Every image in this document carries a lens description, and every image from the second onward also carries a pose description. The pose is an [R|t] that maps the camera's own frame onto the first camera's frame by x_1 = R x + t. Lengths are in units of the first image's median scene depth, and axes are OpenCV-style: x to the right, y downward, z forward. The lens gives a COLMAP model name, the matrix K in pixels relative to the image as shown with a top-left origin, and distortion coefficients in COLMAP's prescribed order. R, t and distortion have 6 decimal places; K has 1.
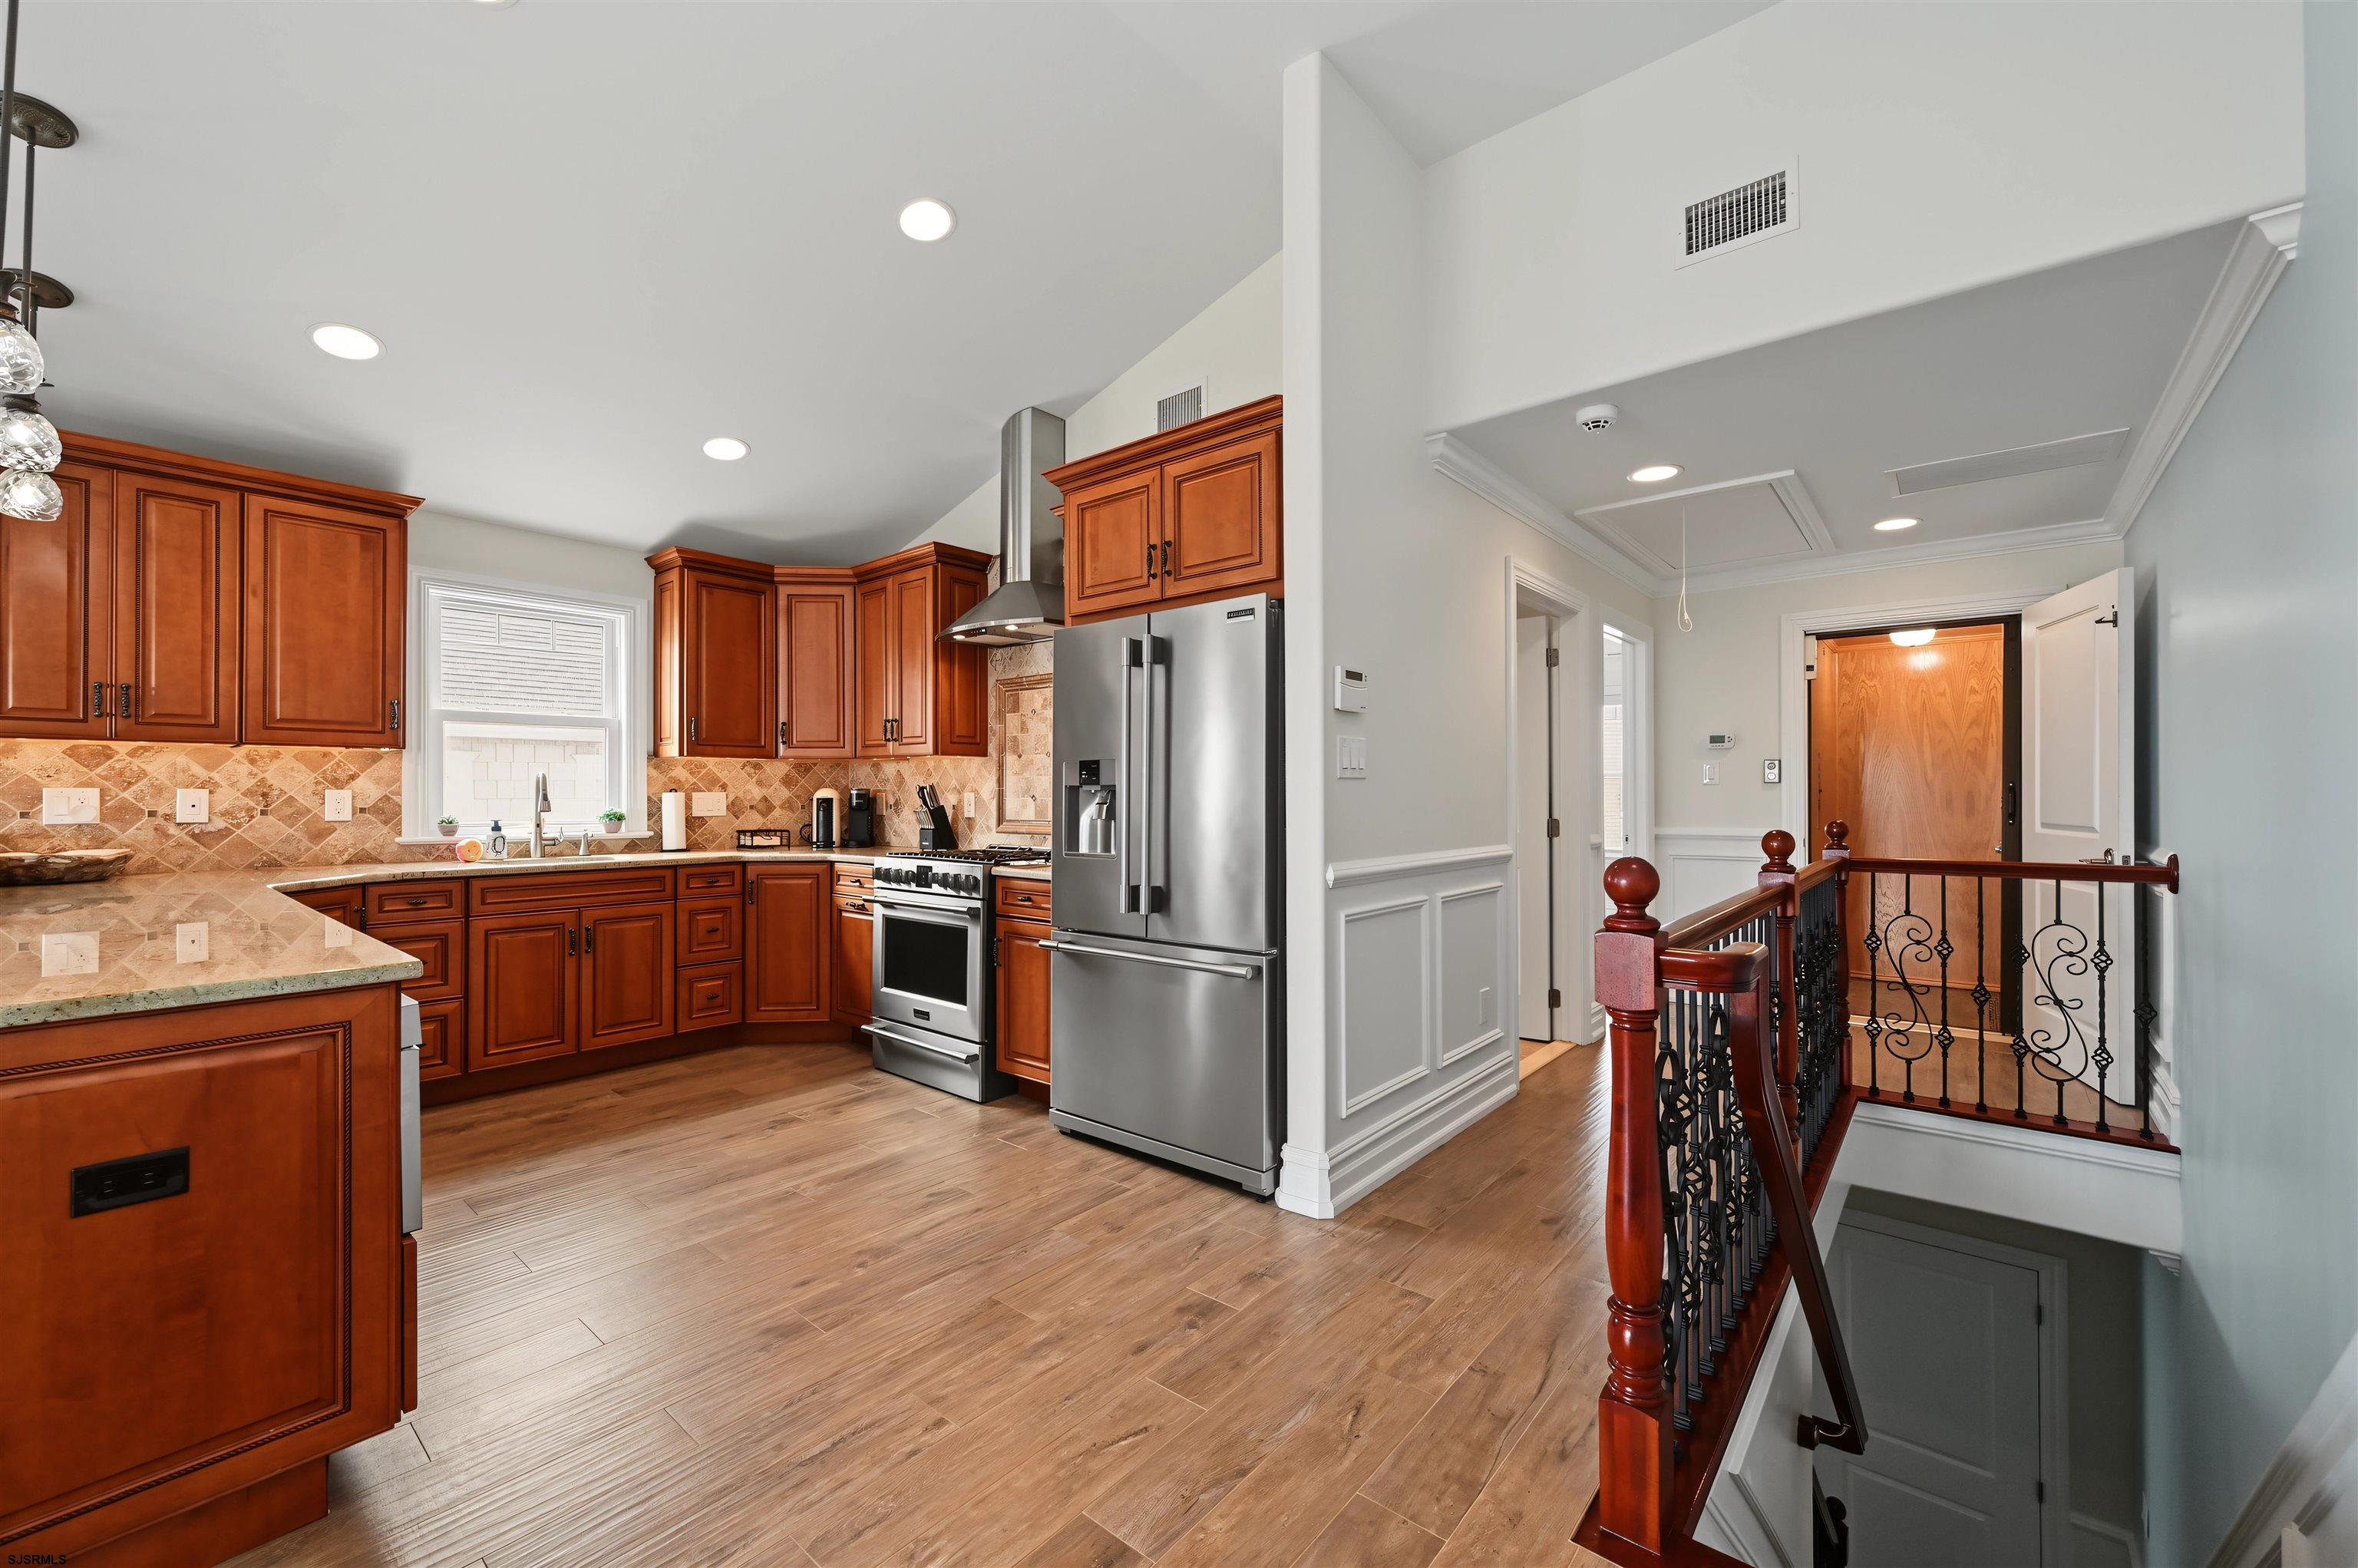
lens RADIAL K [[938.6, 0, 1175.8], [0, 938.6, 788.4], [0, 0, 1]] dist [-0.000761, 0.000414]
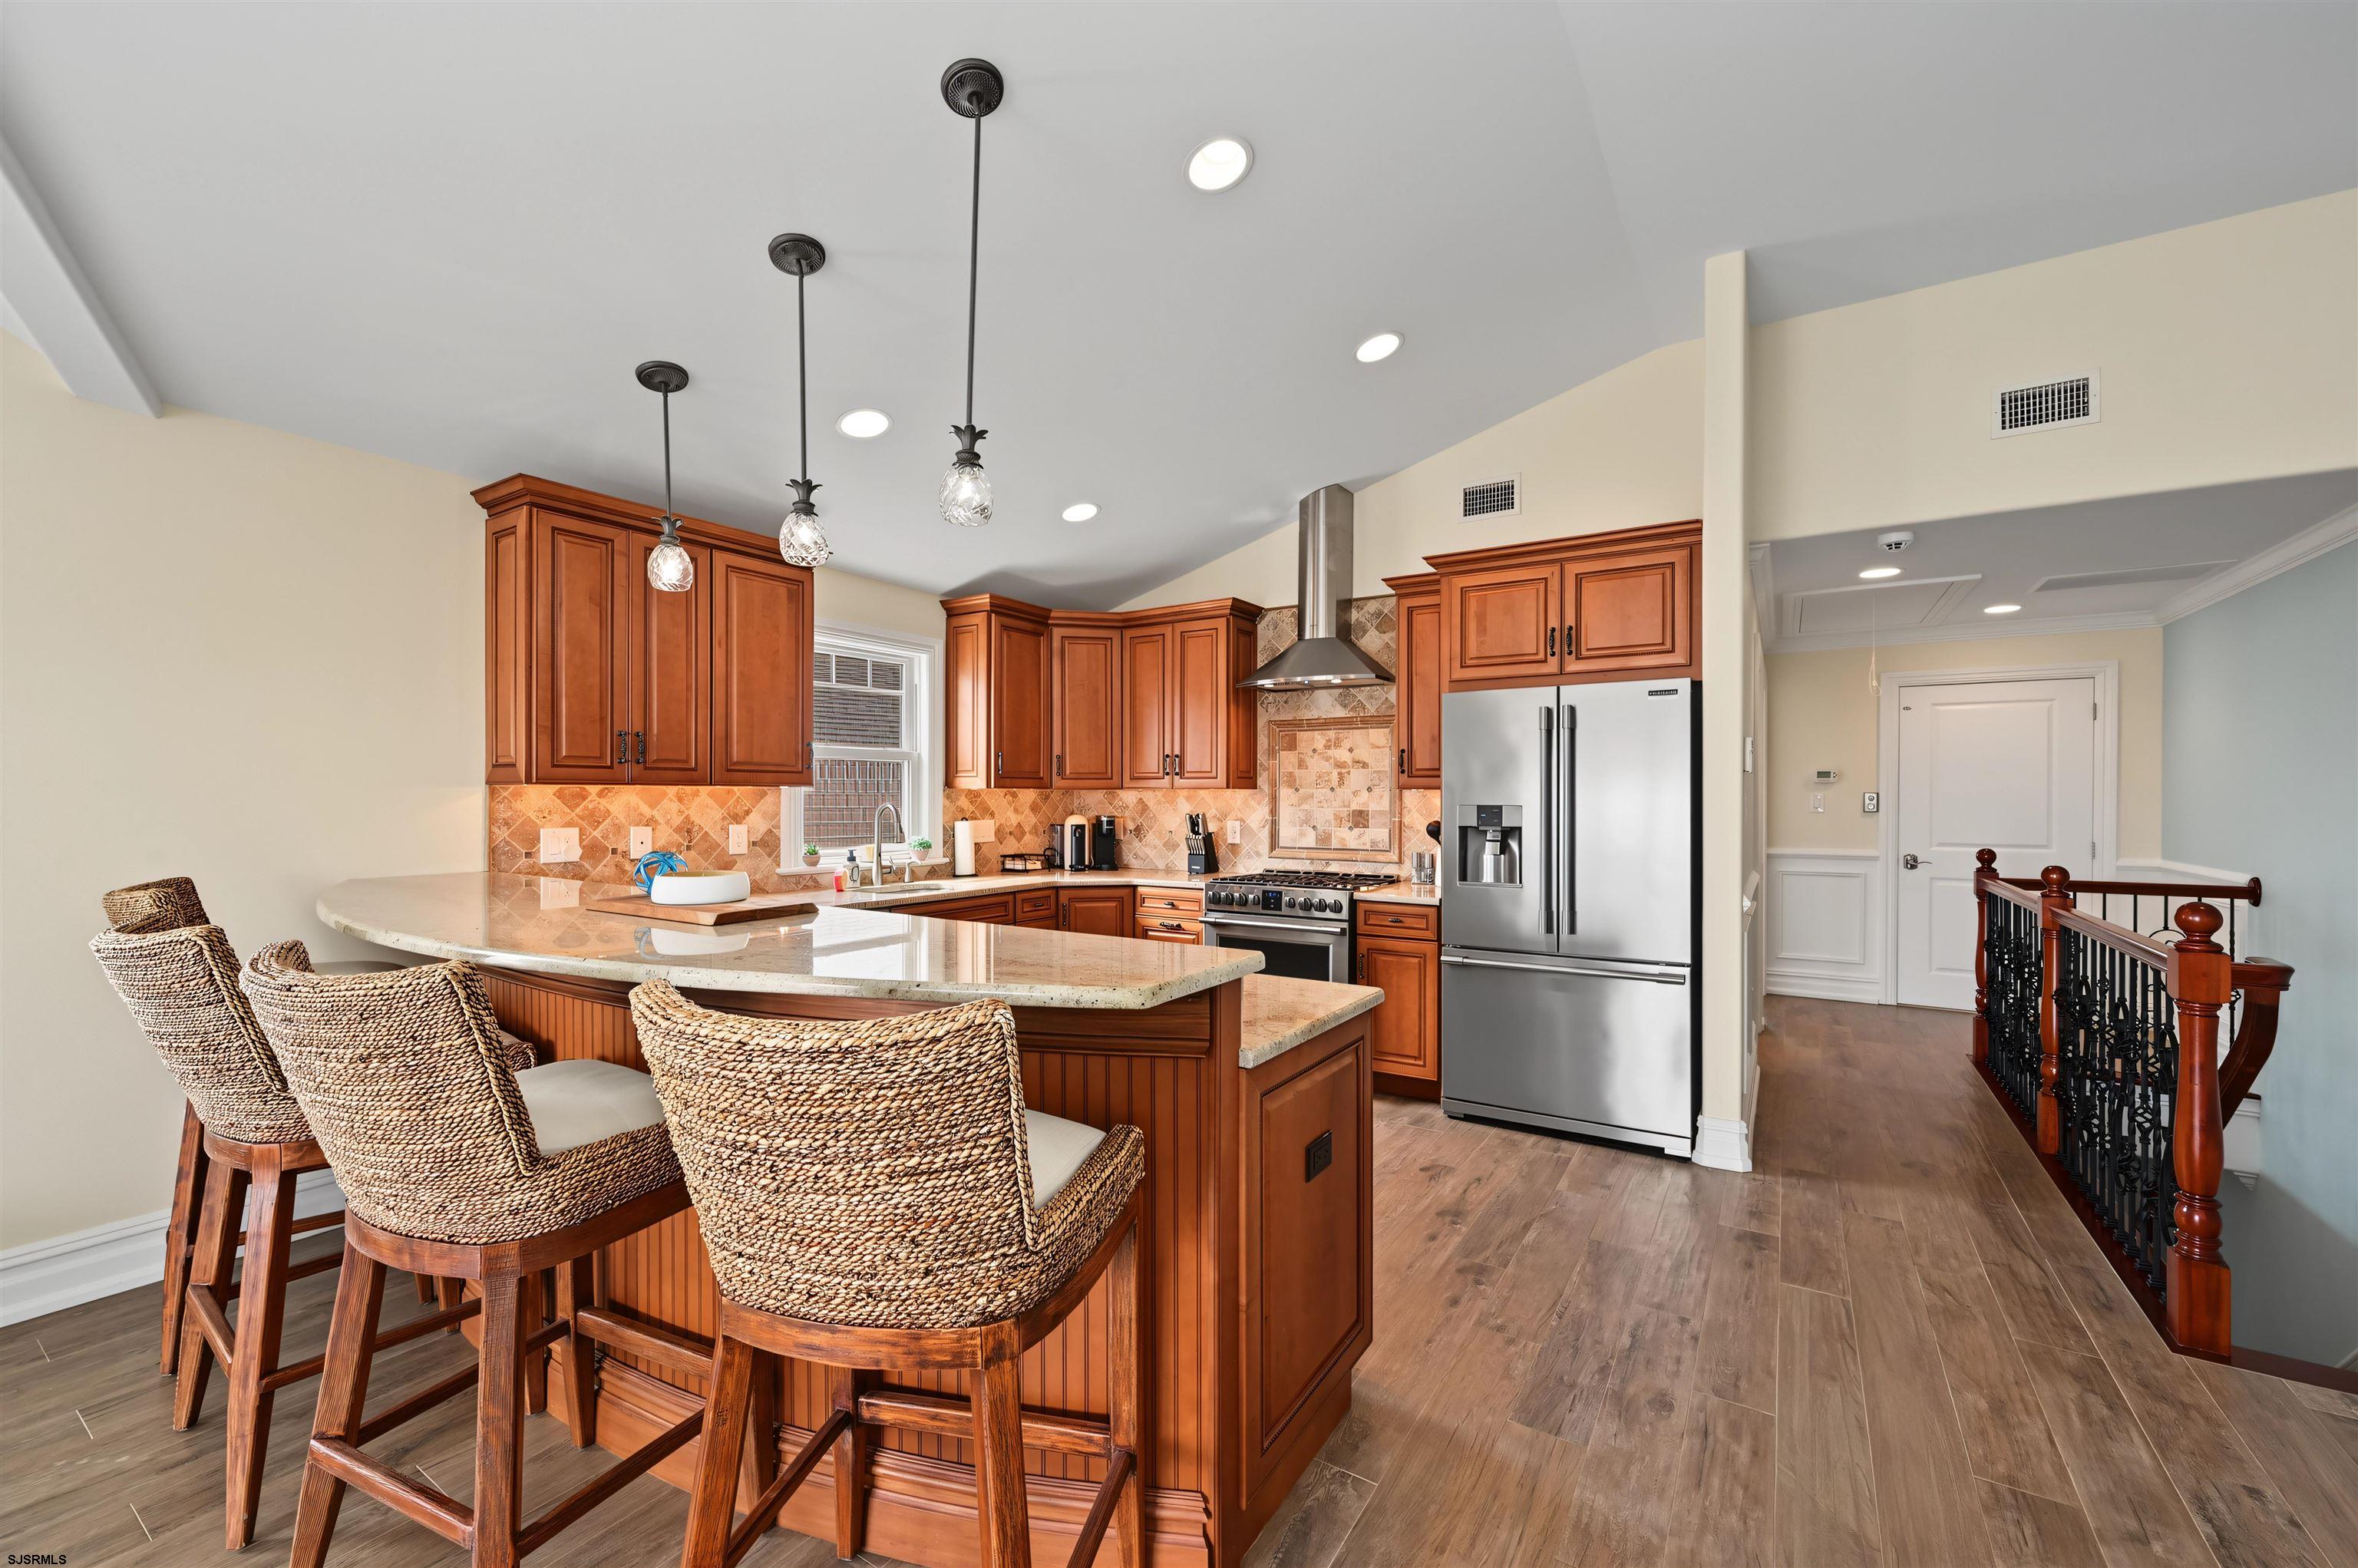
lens RADIAL K [[943.6, 0, 1177.3], [0, 943.6, 795.3], [0, 0, 1]] dist [0.000352, 0.000084]
pose [[0.991347, 0.003664, 0.131214, -0.532527], [-0.004359, 0.999978, 0.005014, -0.038427], [-0.131193, -0.005542, 0.991341, -0.114561]]
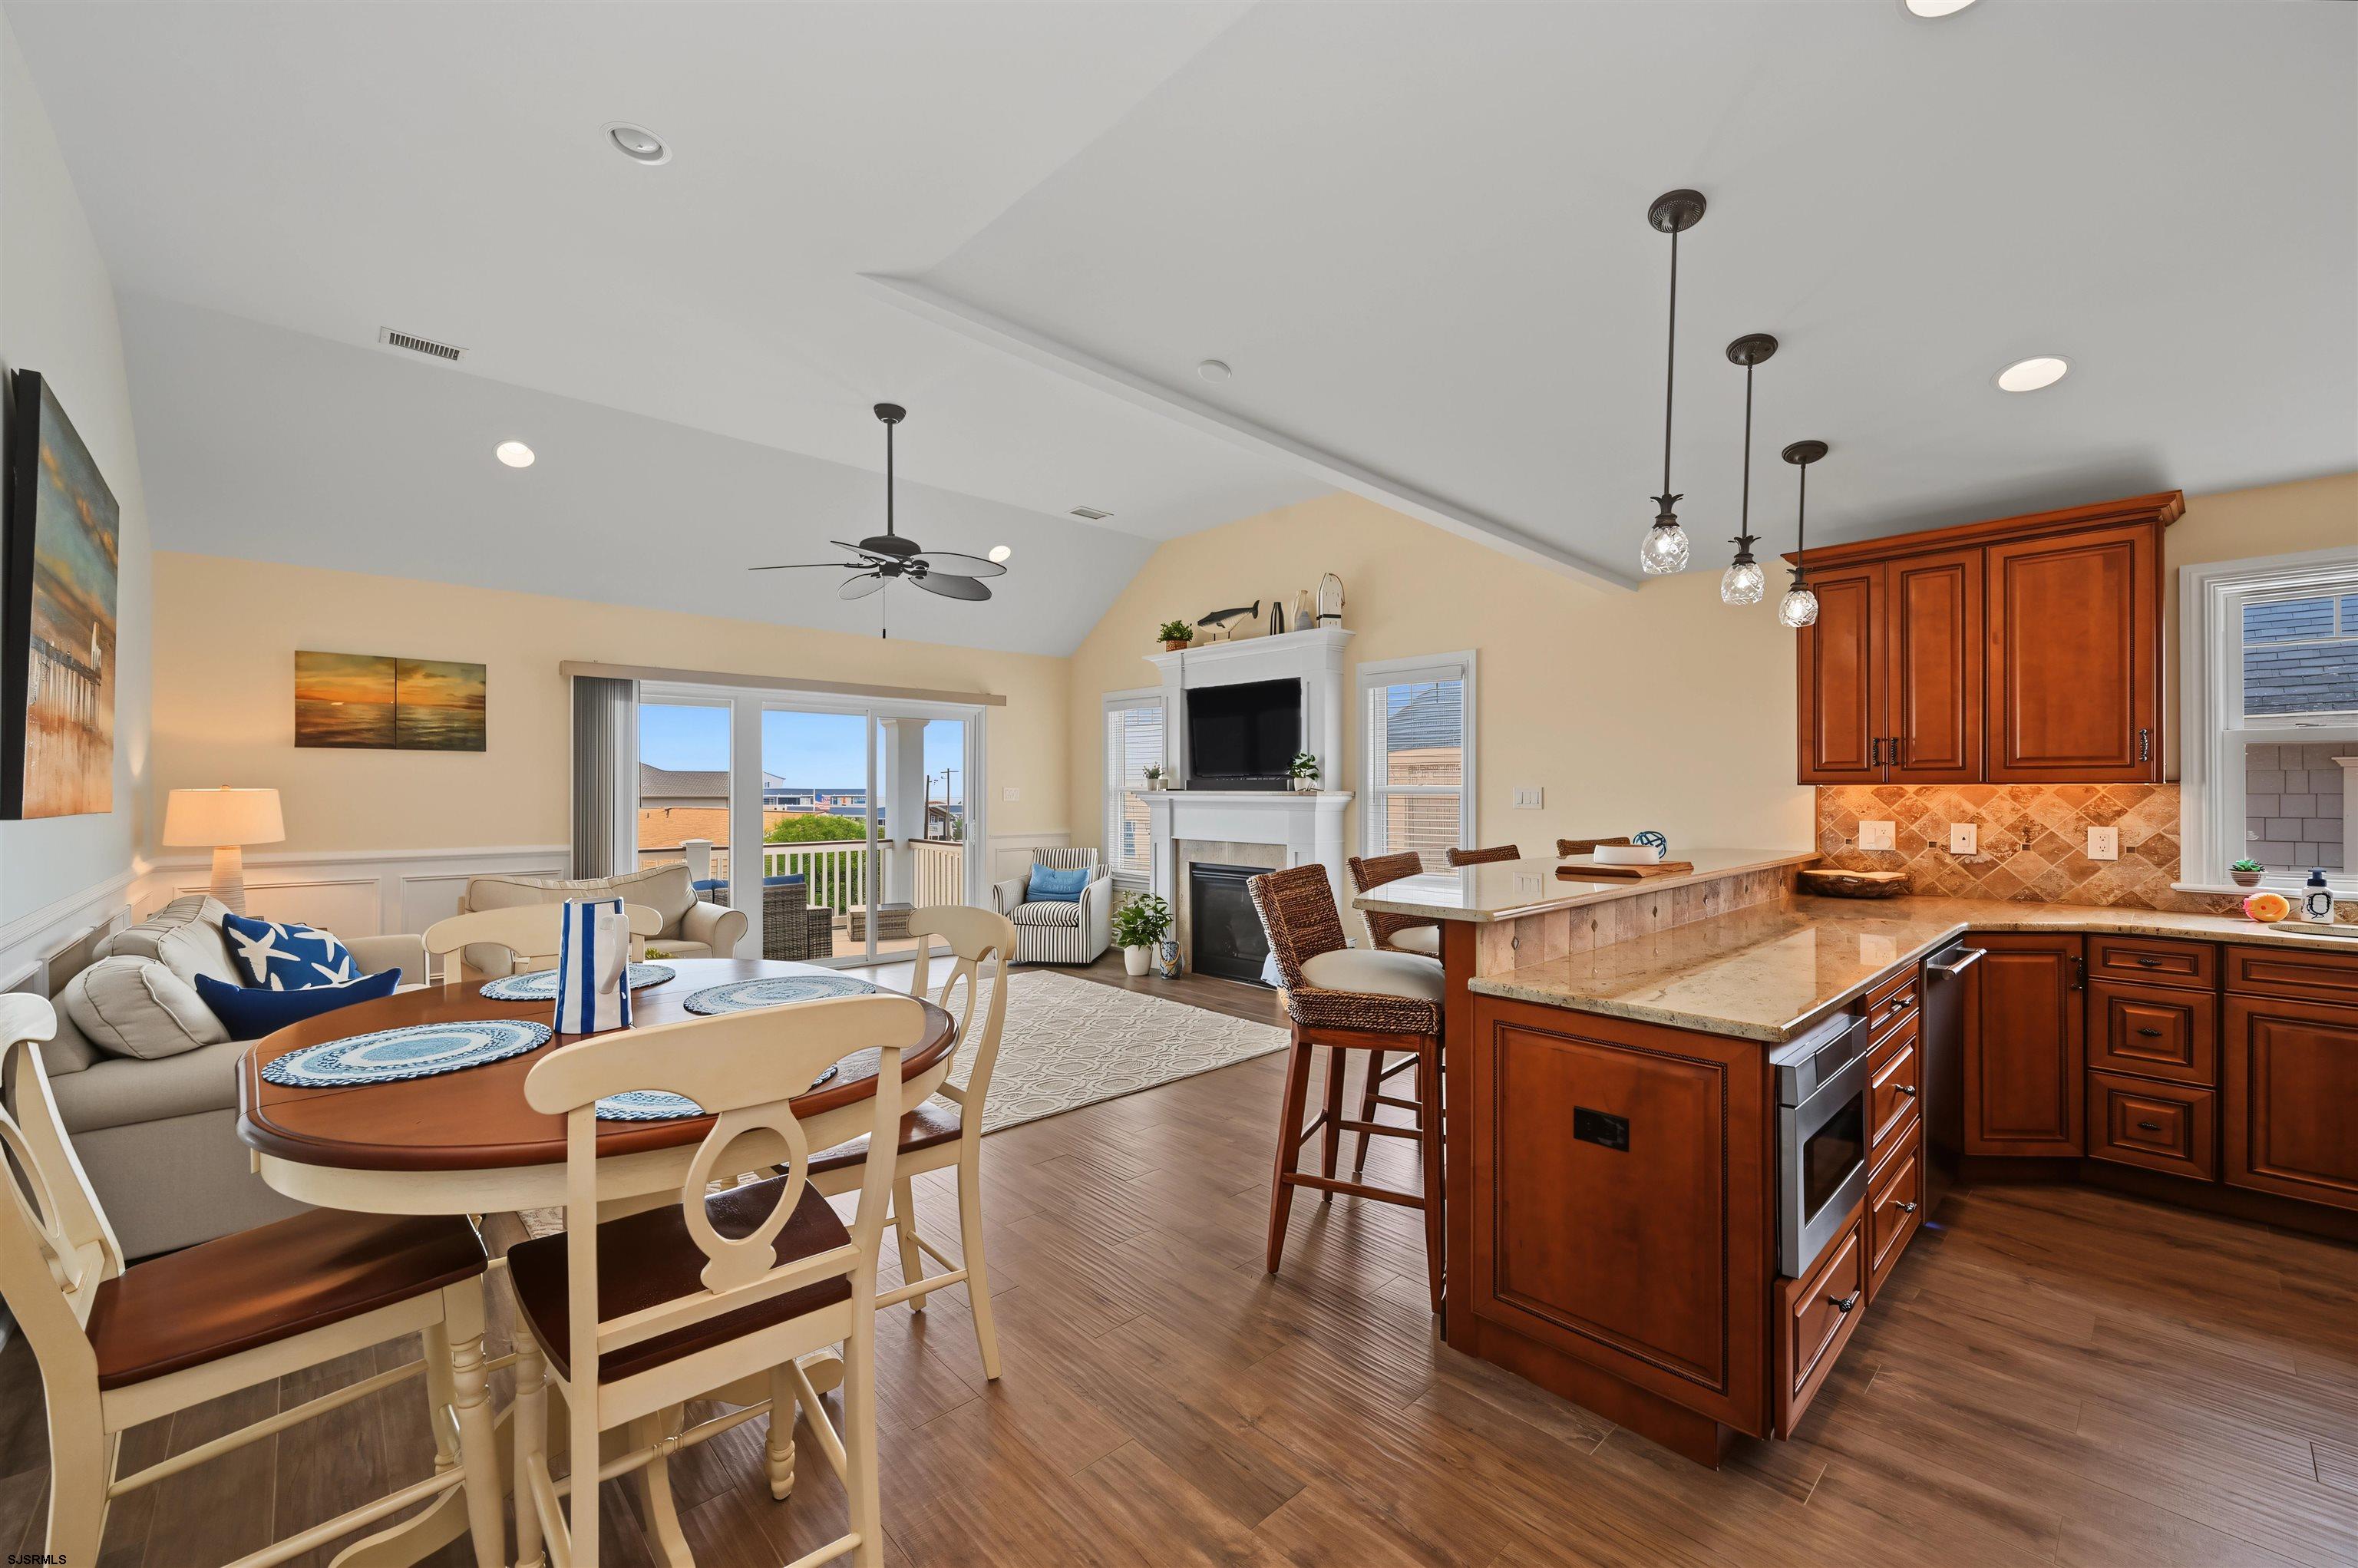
lens RADIAL K [[938.6, 0, 1175.8], [0, 938.6, 788.4], [0, 0, 1]] dist [-0.000761, 0.000414]
pose [[-0.116950, -0.002371, -0.993135, 0.147594], [0.006381, 0.999975, -0.003139, -0.039088], [0.993117, -0.006705, -0.116932, 0.184388]]
